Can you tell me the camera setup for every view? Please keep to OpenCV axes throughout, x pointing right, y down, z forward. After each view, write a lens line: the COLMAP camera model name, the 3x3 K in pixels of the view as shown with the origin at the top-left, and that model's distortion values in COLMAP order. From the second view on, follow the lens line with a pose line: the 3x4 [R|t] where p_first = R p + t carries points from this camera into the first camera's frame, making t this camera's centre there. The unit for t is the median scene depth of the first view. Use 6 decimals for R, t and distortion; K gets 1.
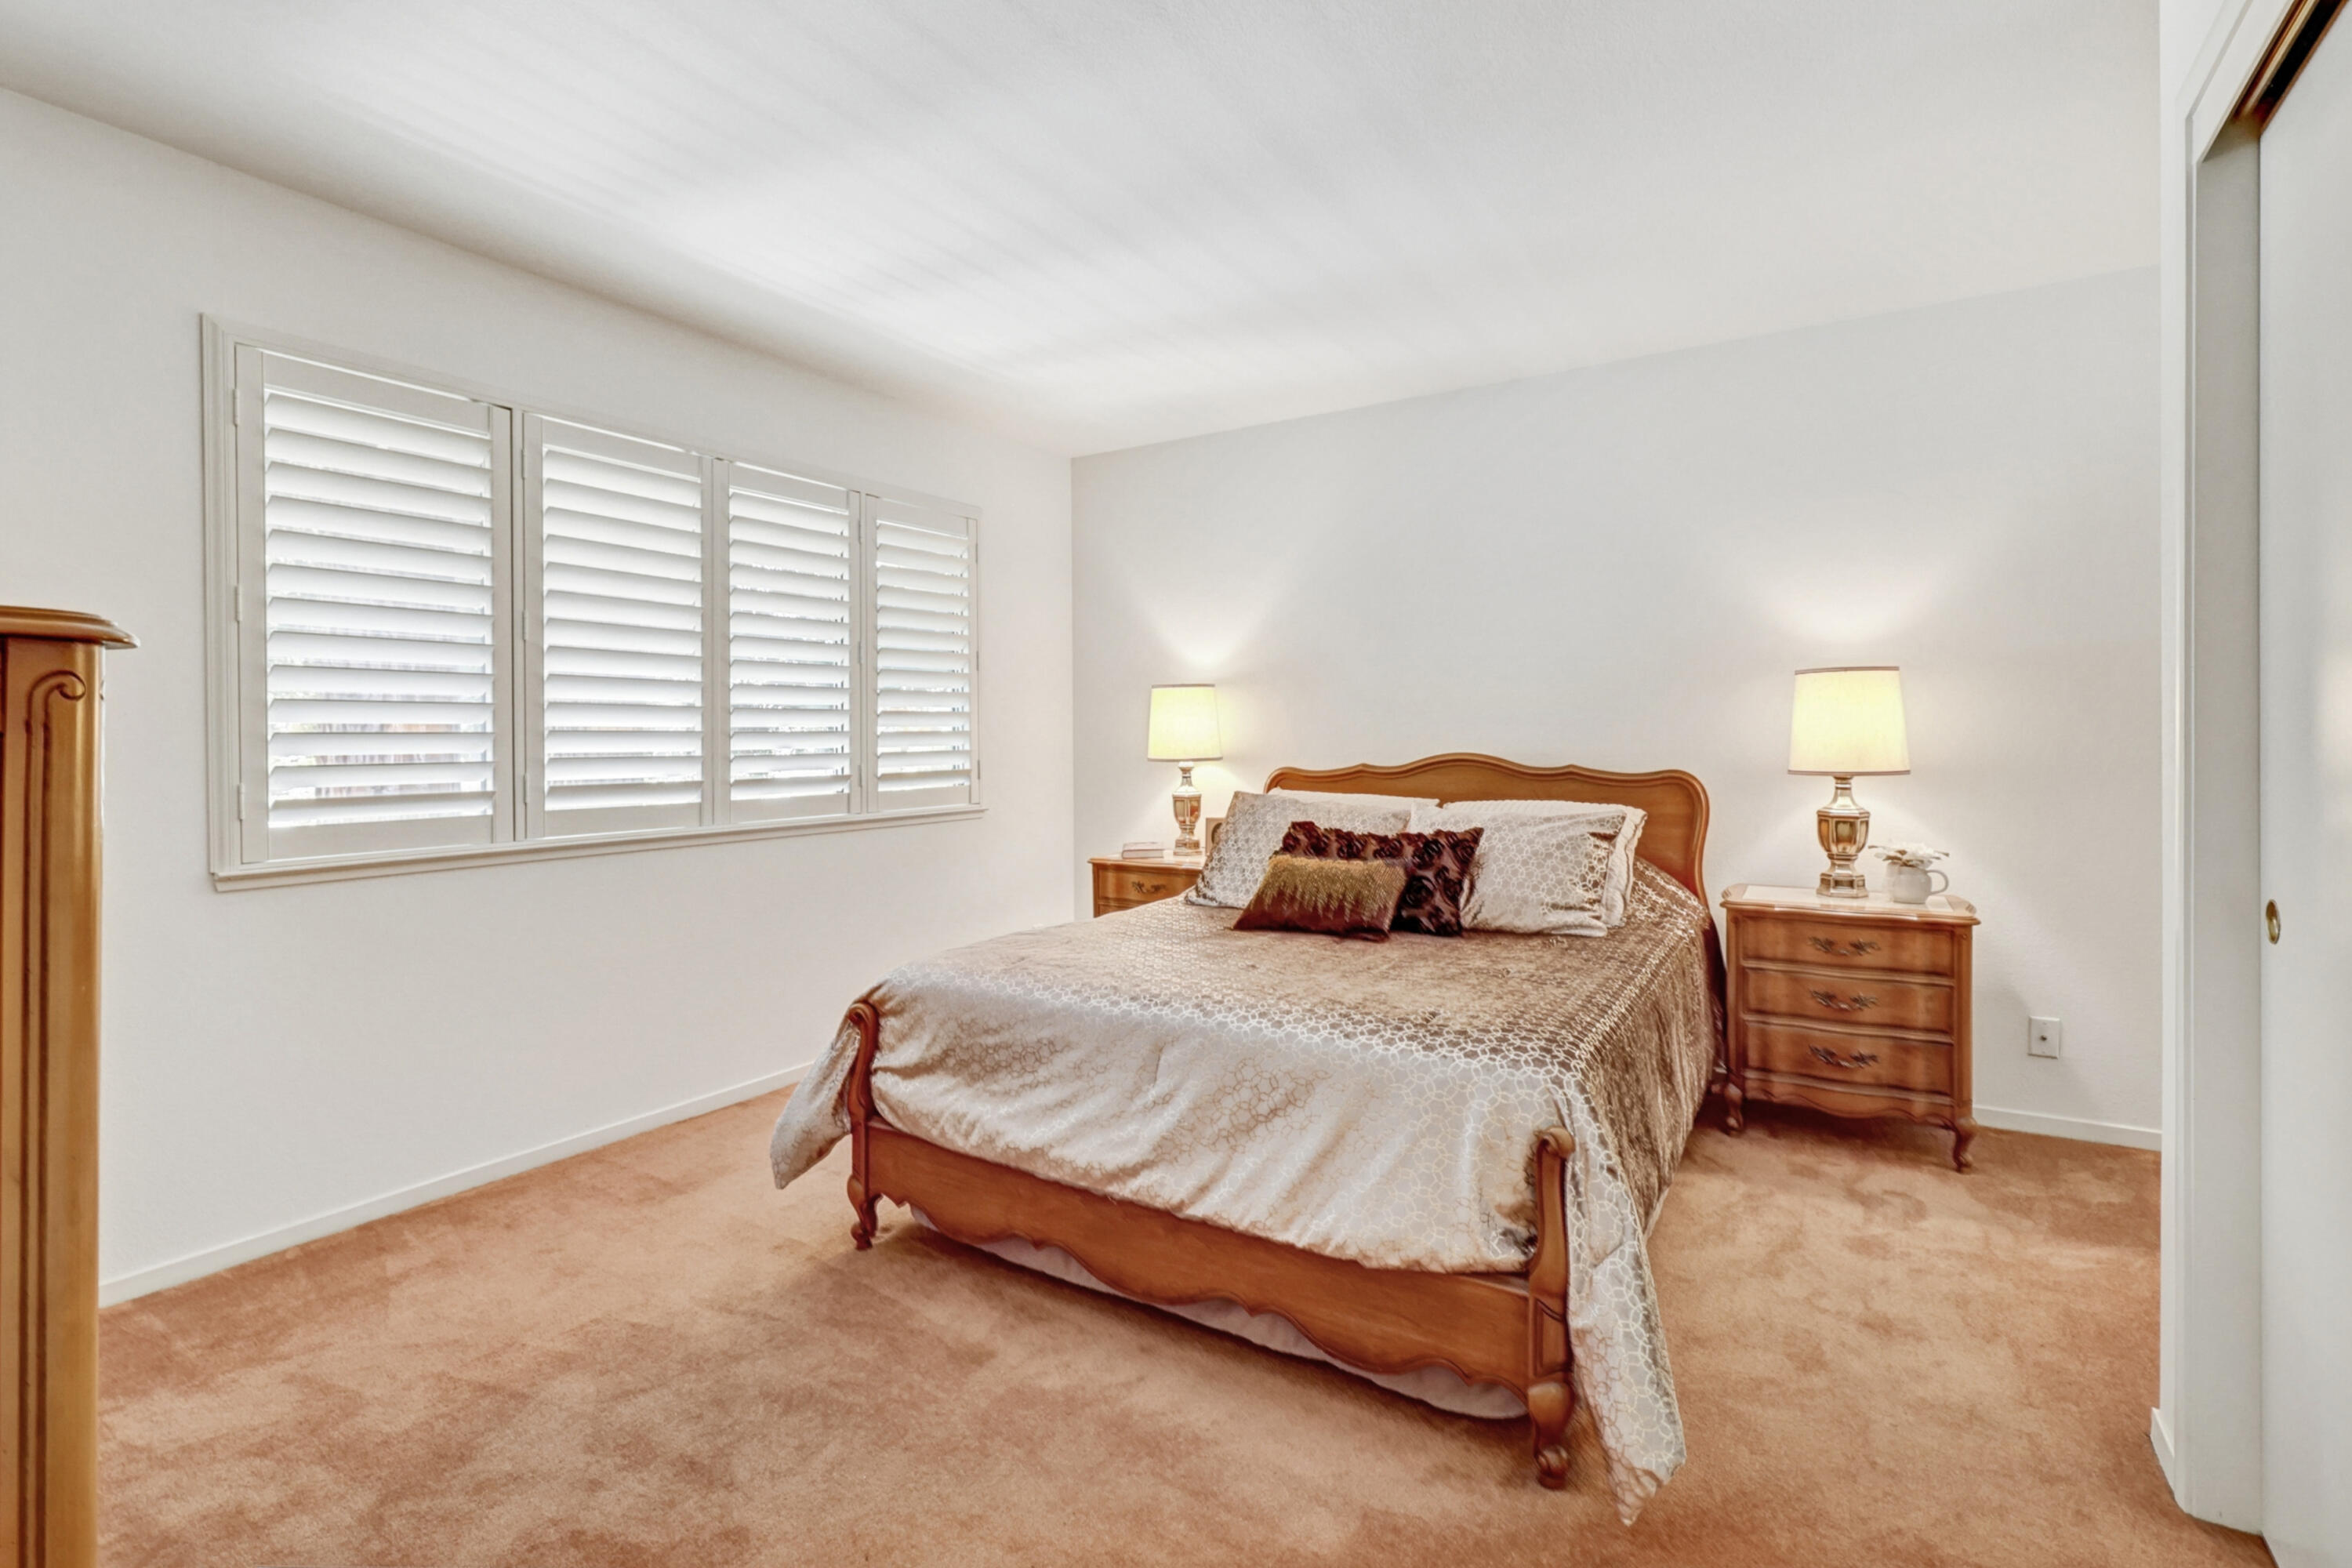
lens RADIAL K [[1080.7, 0, 1178.3], [0, 1080.7, 748.2], [0, 0, 1]] dist [0.001953, 0.000232]
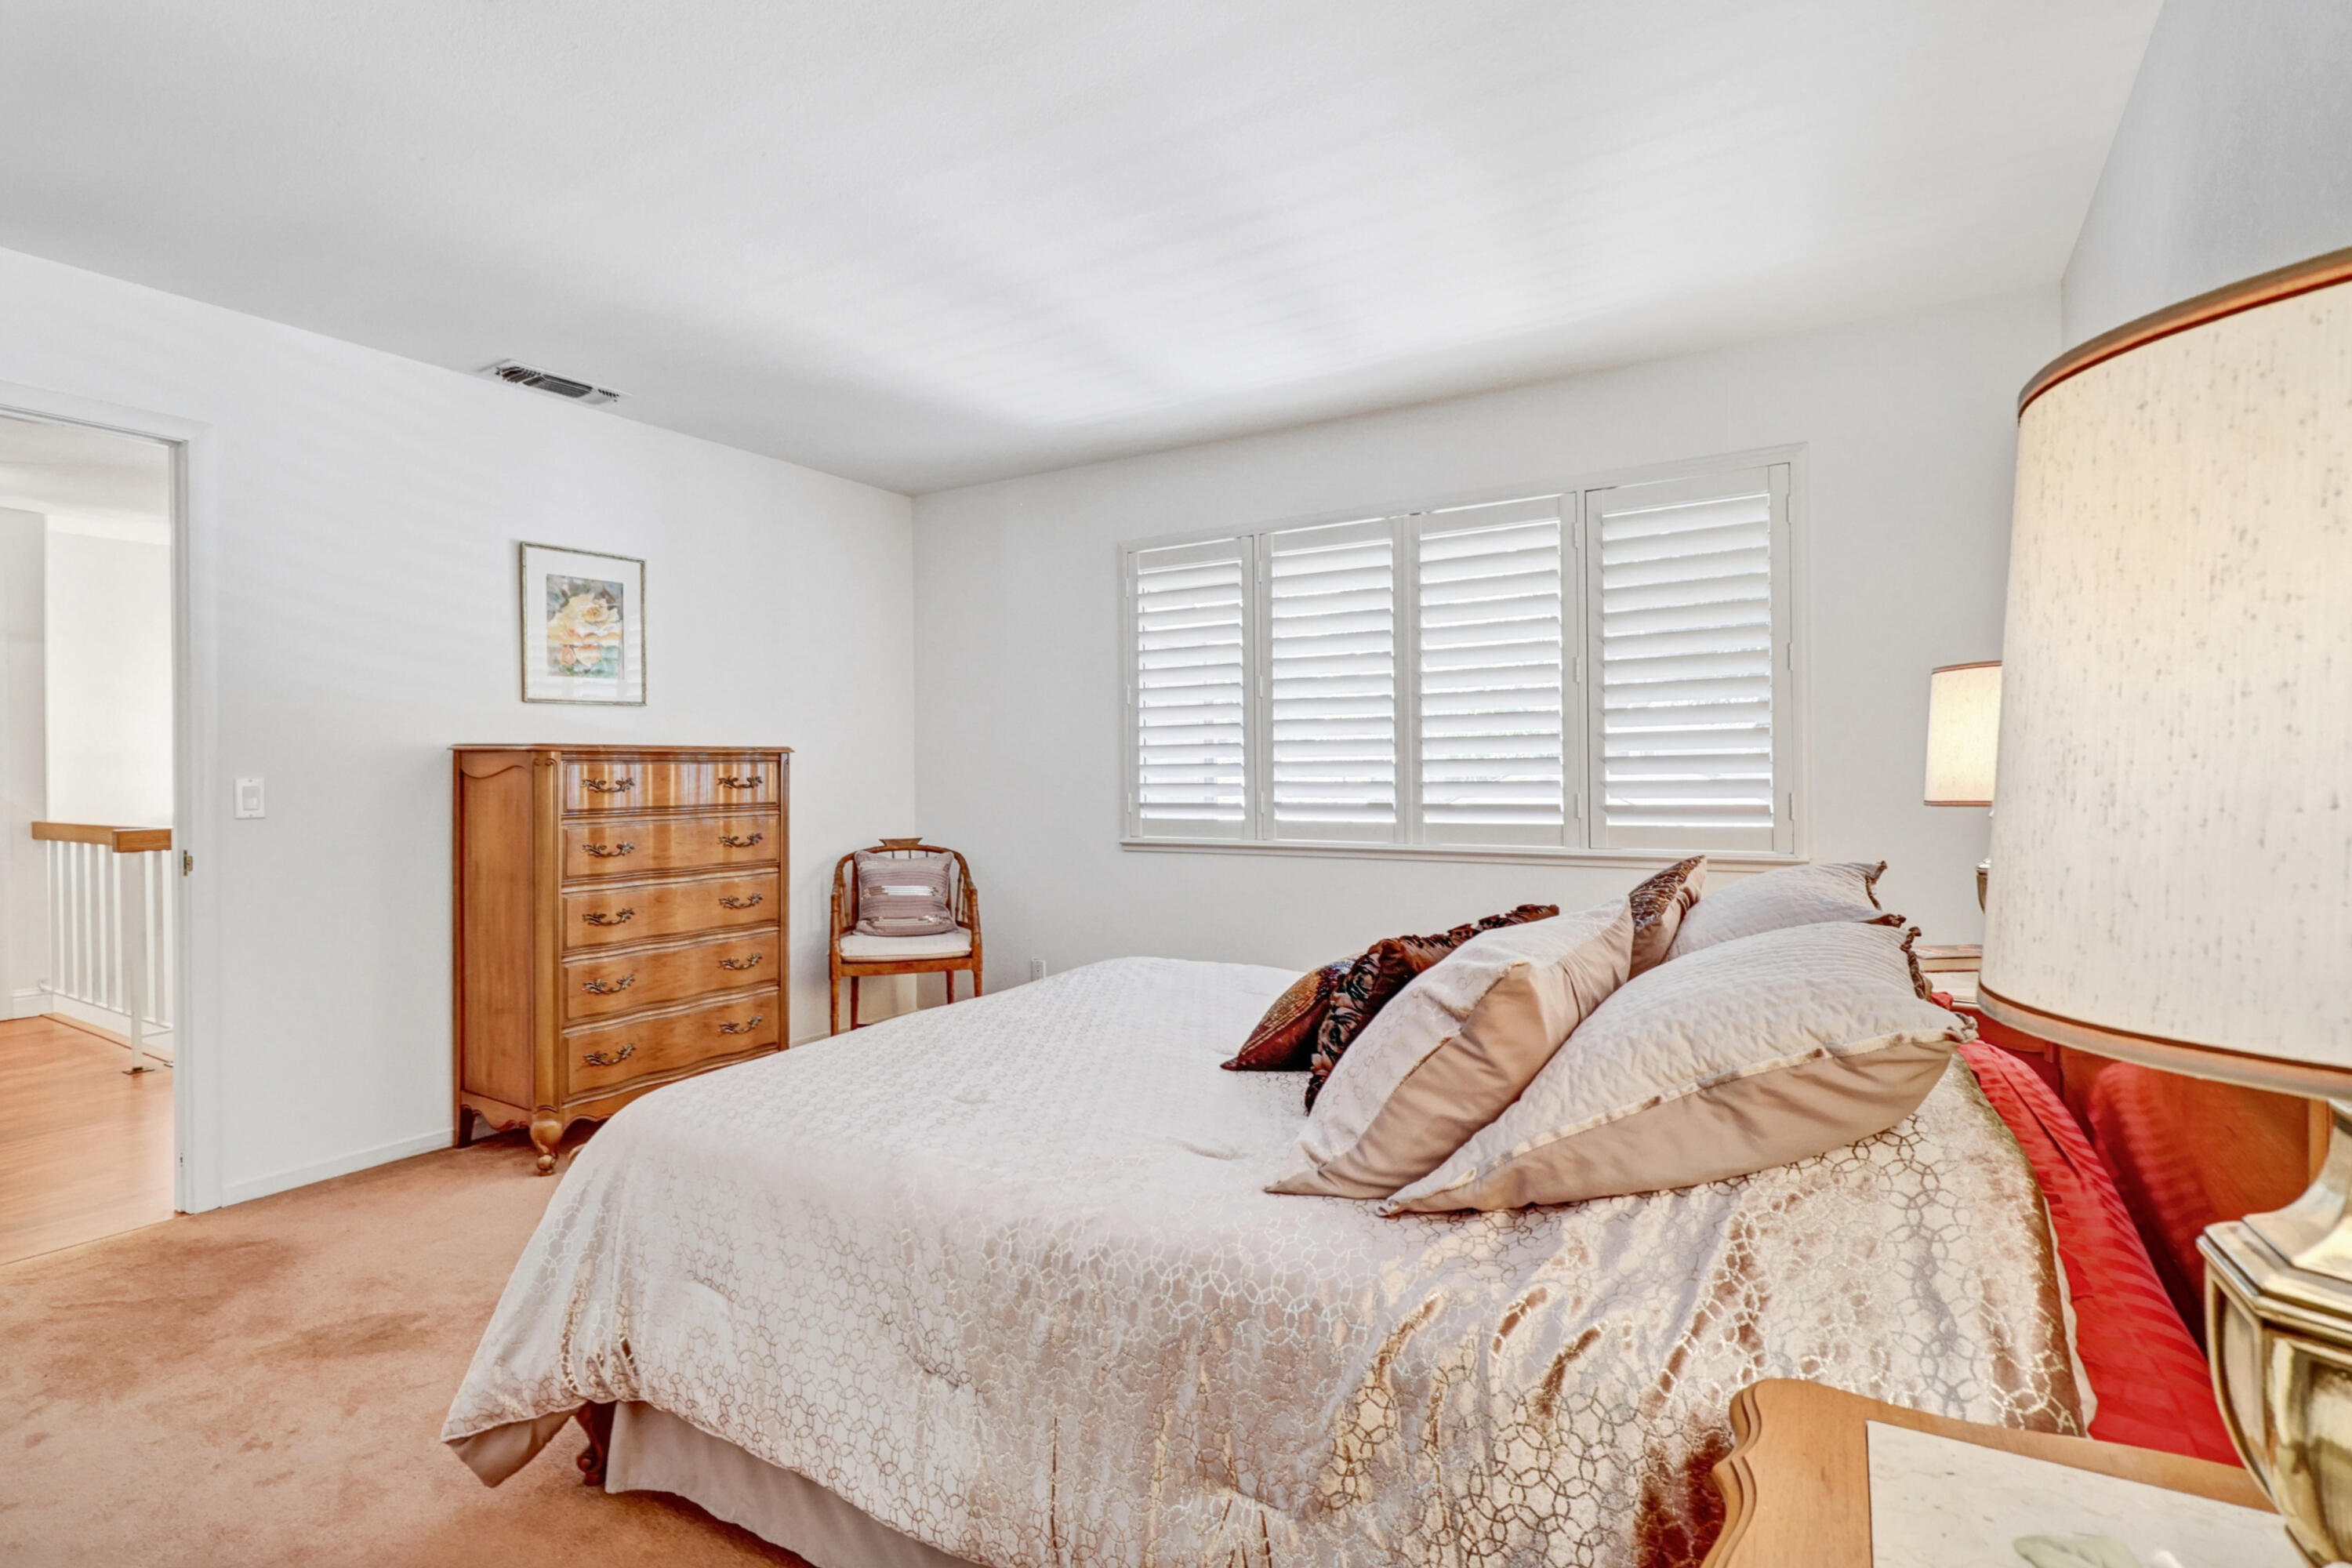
lens RADIAL K [[1080.7, 0, 1178.3], [0, 1080.7, 748.2], [0, 0, 1]] dist [0.001953, 0.000232]
pose [[0.012298, -0.008640, -0.999887, 0.699756], [0.009334, 0.999920, -0.008526, -0.021334], [0.999881, -0.009229, 0.012377, 0.766319]]
